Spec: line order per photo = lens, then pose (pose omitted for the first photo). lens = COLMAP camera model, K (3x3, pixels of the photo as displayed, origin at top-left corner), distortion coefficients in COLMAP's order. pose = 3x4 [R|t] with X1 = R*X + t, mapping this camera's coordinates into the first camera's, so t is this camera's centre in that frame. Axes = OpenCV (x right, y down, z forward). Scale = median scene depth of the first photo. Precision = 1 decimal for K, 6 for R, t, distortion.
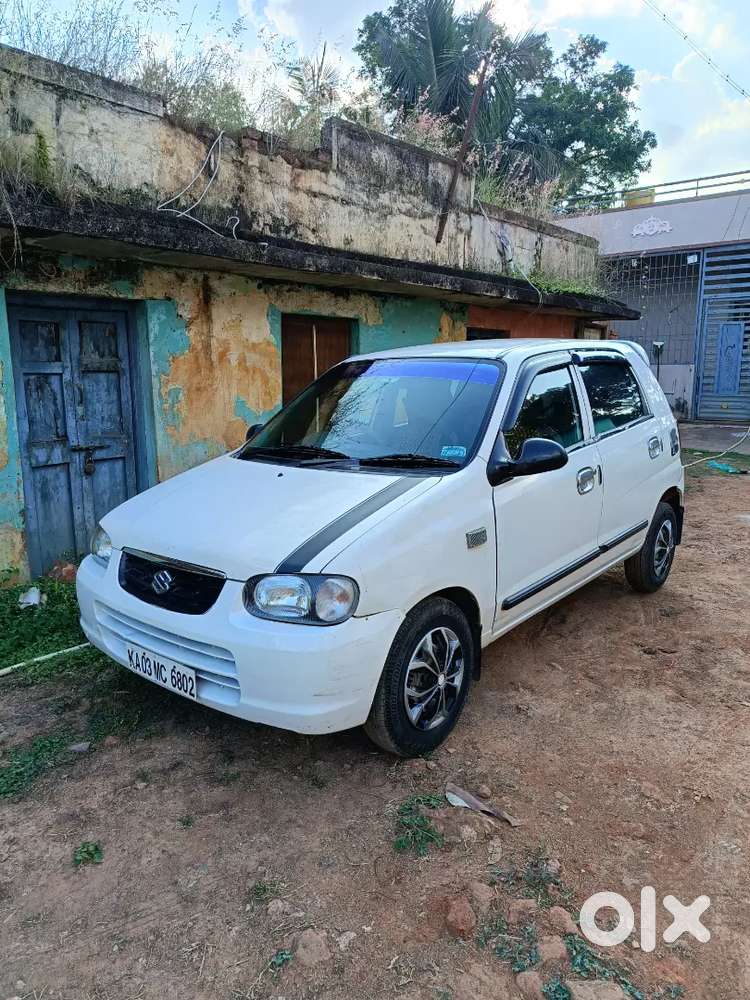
lens RADIAL K [[693.1, 0, 374.7], [0, 693.1, 502.7], [0, 0, 1]] dist [0.020764, -0.020714]
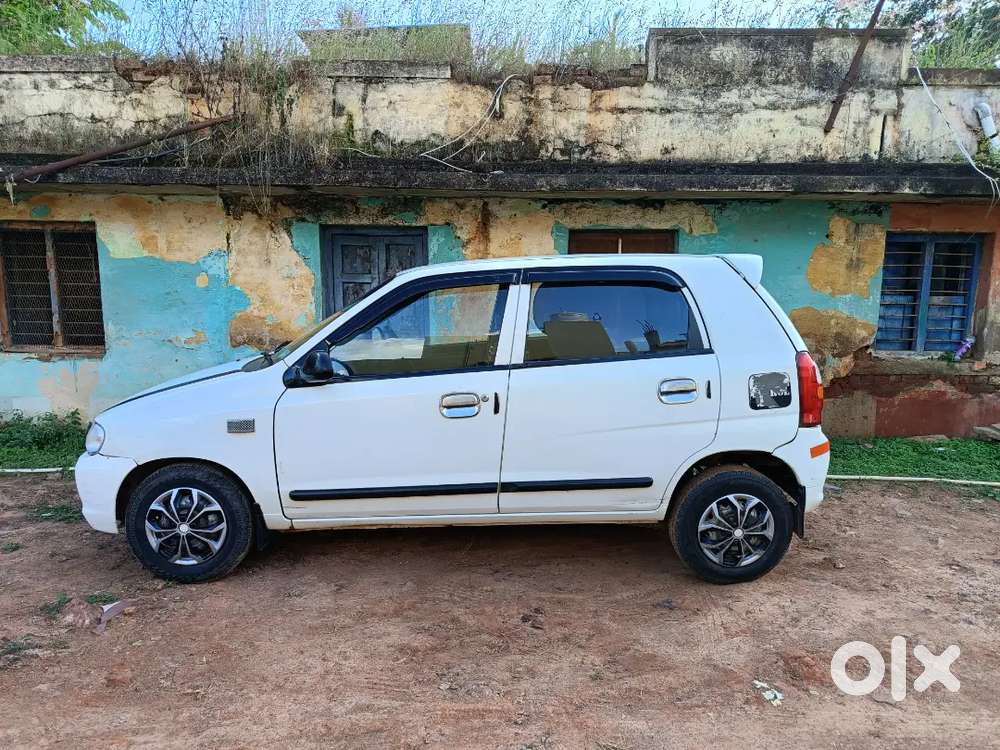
lens RADIAL K [[693.1, 0, 501.3], [0, 693.1, 382.2], [0, 0, 1]] dist [0.020764, -0.020714]
pose [[0.669859, 0.123968, -0.732066, 0.675661], [-0.150859, 0.988121, 0.029288, -0.066068], [0.727001, 0.090820, 0.680604, 0.257056]]
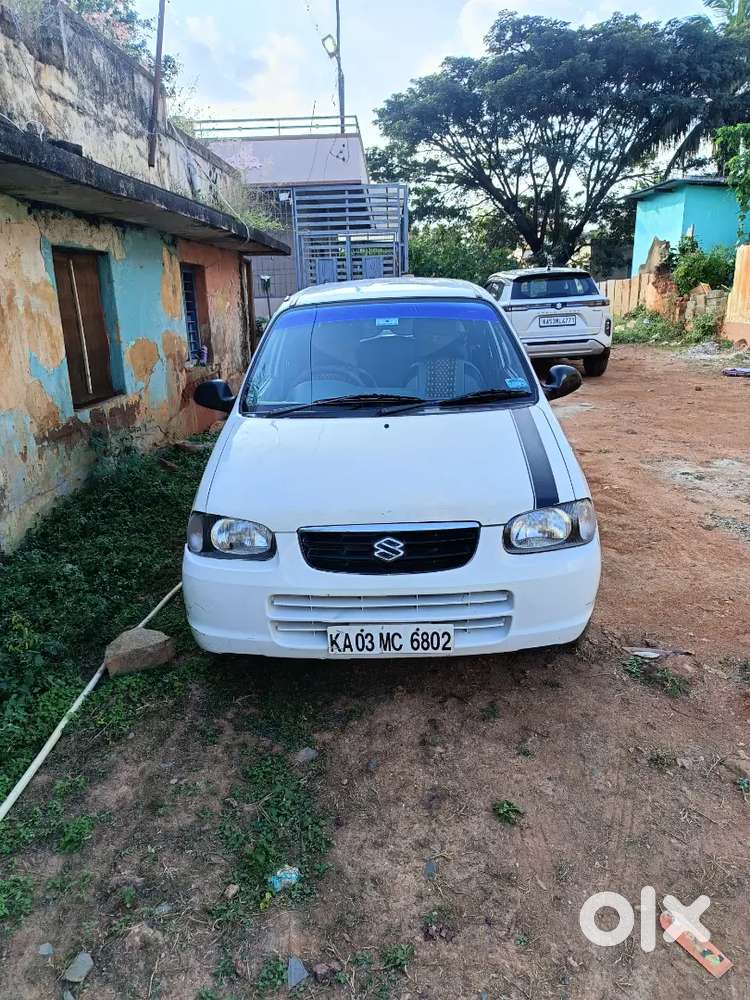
lens RADIAL K [[693.1, 0, 371.9], [0, 693.1, 498.6], [0, 0, 1]] dist [0.020764, -0.020714]
pose [[0.790035, -0.194191, 0.581493, -0.418559], [0.143765, 0.980742, 0.132198, -0.039469], [-0.595966, -0.020843, 0.802739, 0.125447]]
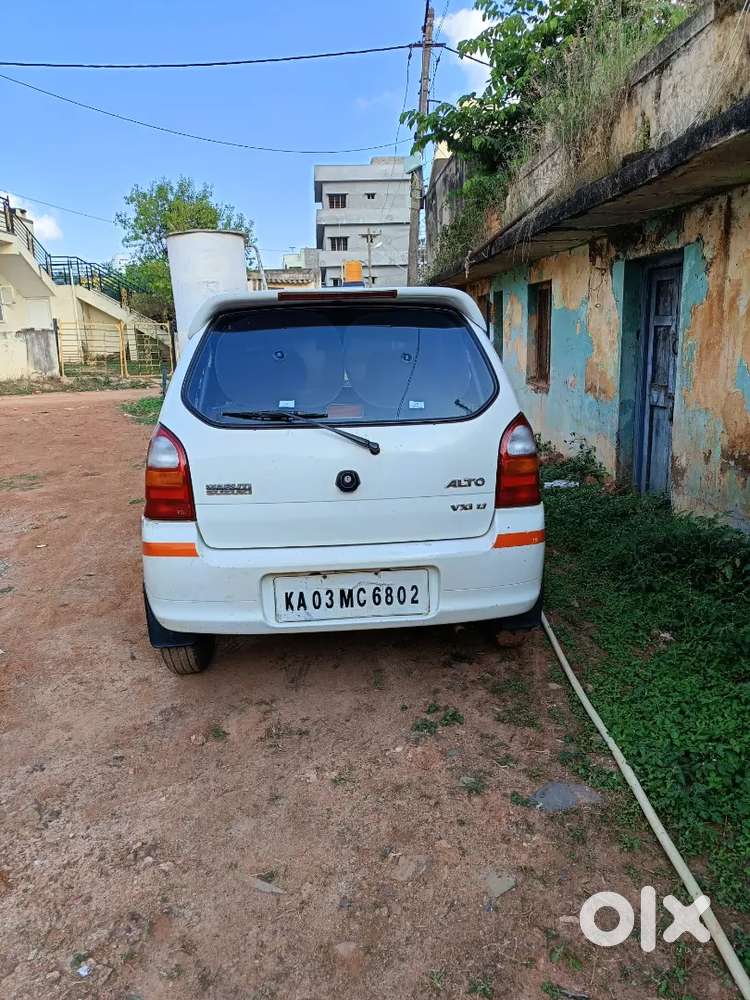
lens RADIAL K [[693.1, 0, 378.0], [0, 693.1, 502.5], [0, 0, 1]] dist [0.020764, -0.020714]
pose [[-0.714938, 0.191461, -0.672463, 0.620842], [-0.098226, 0.924736, 0.367717, -0.263345], [0.692254, 0.328948, -0.642322, 1.353651]]
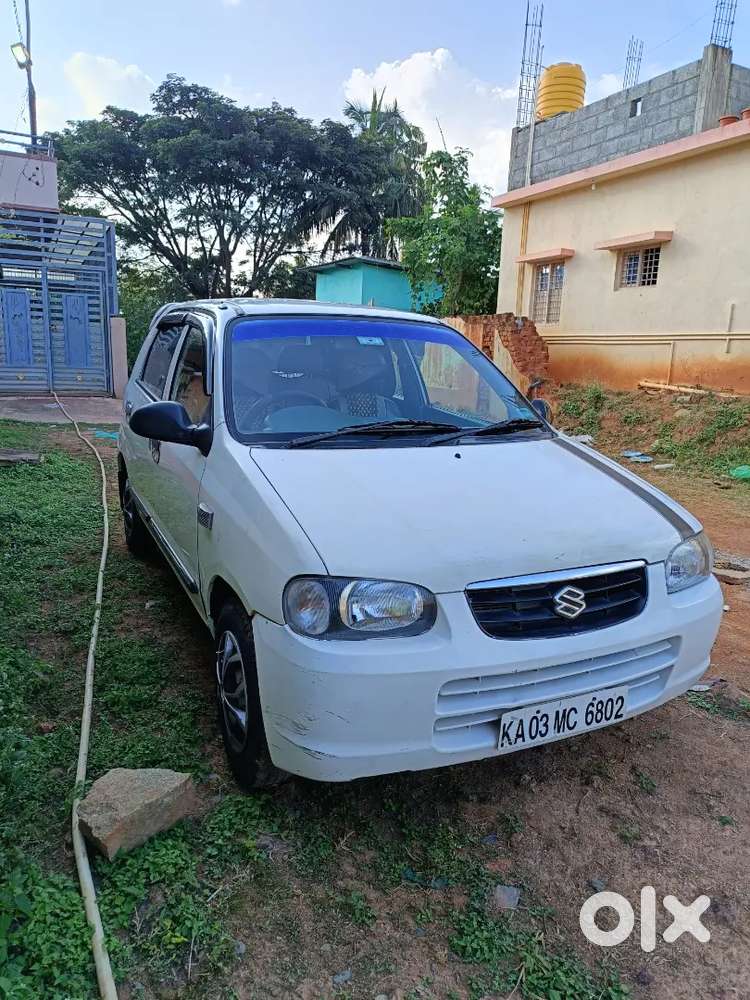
lens RADIAL K [[693.1, 0, 374.7], [0, 693.1, 503.6], [0, 0, 1]] dist [0.020764, -0.020714]
pose [[0.422634, -0.171813, 0.889866, -0.510762], [0.136023, 0.982769, 0.125147, -0.055531], [-0.896035, 0.068151, 0.438722, 0.414520]]
